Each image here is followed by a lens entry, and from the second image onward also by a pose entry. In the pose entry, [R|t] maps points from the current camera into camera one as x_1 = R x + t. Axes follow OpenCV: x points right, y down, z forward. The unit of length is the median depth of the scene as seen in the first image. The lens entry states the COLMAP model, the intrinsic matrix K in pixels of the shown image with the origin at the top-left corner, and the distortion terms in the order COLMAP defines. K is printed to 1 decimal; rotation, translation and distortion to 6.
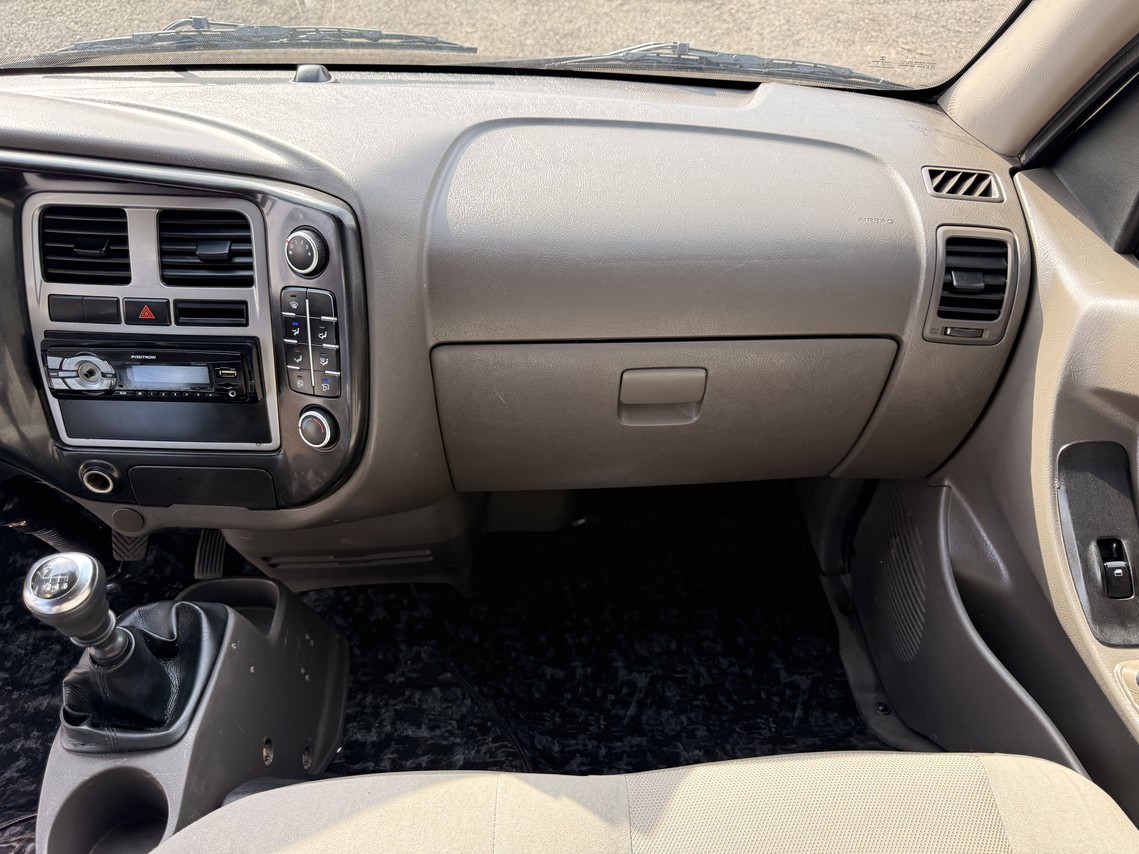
lens RADIAL K [[819.3, 0, 573.9], [0, 819.3, 422.6], [0, 0, 1]] dist [0.057051, -0.079843]
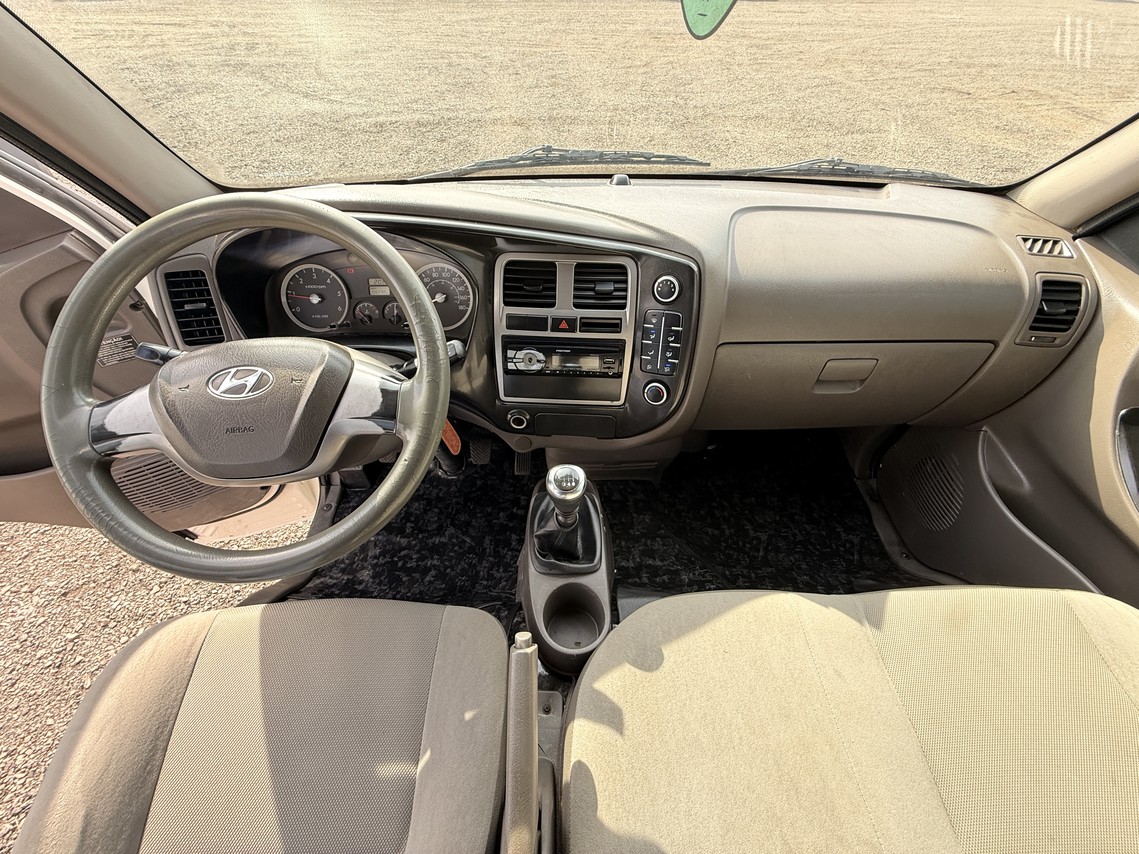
lens RADIAL K [[457.5, 0, 569.5], [0, 457.5, 427.0], [0, 0, 1]] dist [-0.000122, -0.000093]
pose [[0.998935, 0.015250, -0.043549, -0.423094], [-0.011355, 0.996026, 0.088333, -0.005109], [0.044723, -0.087744, 0.995139, 0.034718]]
